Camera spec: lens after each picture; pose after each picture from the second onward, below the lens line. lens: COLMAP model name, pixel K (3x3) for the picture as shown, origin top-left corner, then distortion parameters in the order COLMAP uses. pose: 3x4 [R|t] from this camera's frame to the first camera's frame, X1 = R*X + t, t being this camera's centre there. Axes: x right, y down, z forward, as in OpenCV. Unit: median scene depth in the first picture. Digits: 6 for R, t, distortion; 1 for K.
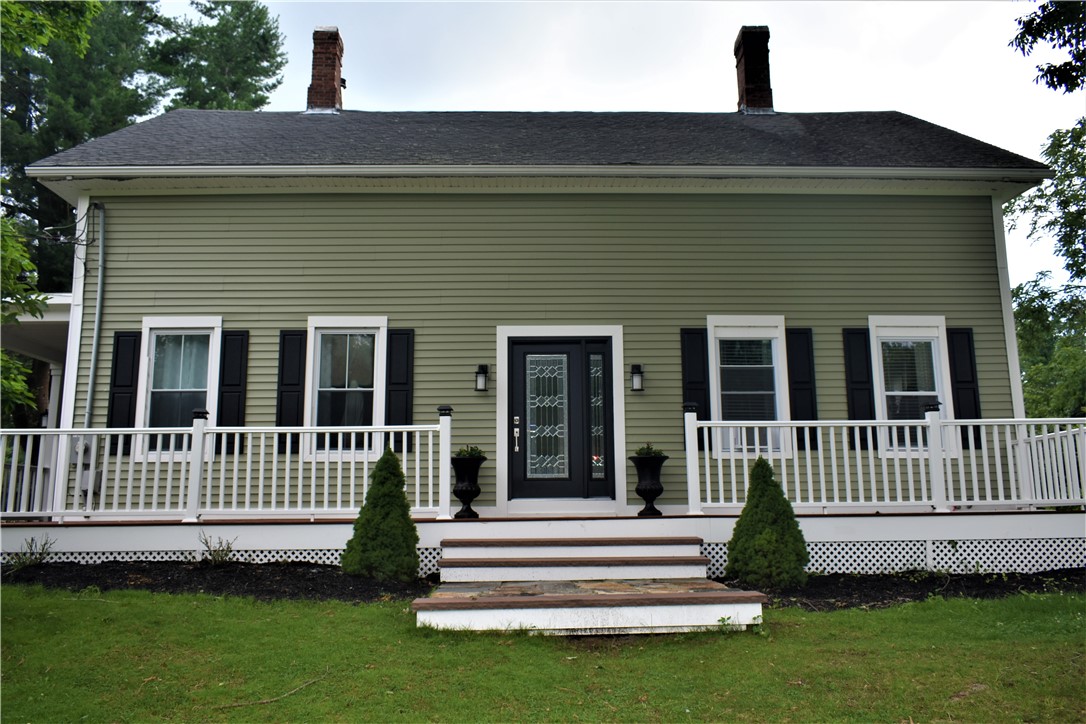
lens RADIAL K [[825.9, 0, 490.5], [0, 825.9, 369.7], [0, 0, 1]] dist [-0.022839, 0.011354]
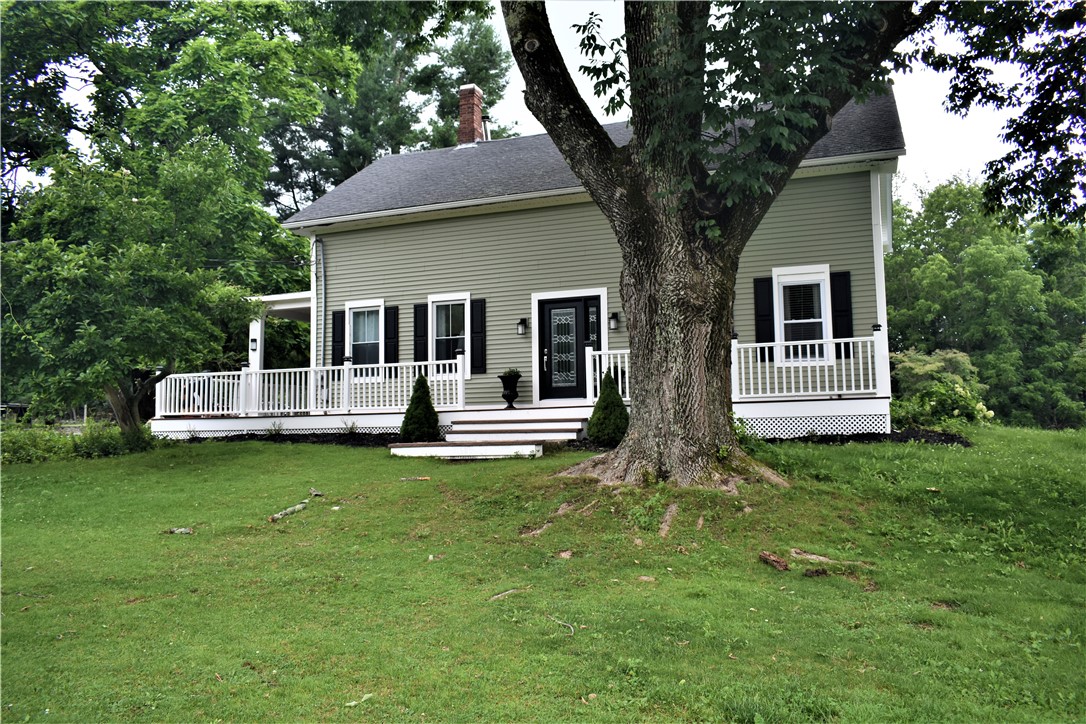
lens RADIAL K [[825.9, 0, 546.7], [0, 825.9, 358.8], [0, 0, 1]] dist [-0.022839, 0.011354]
pose [[0.928581, -0.038948, -0.369081, 0.626782], [0.072112, 0.994459, 0.076487, -0.047405], [0.364057, -0.097639, 0.926245, -0.491265]]
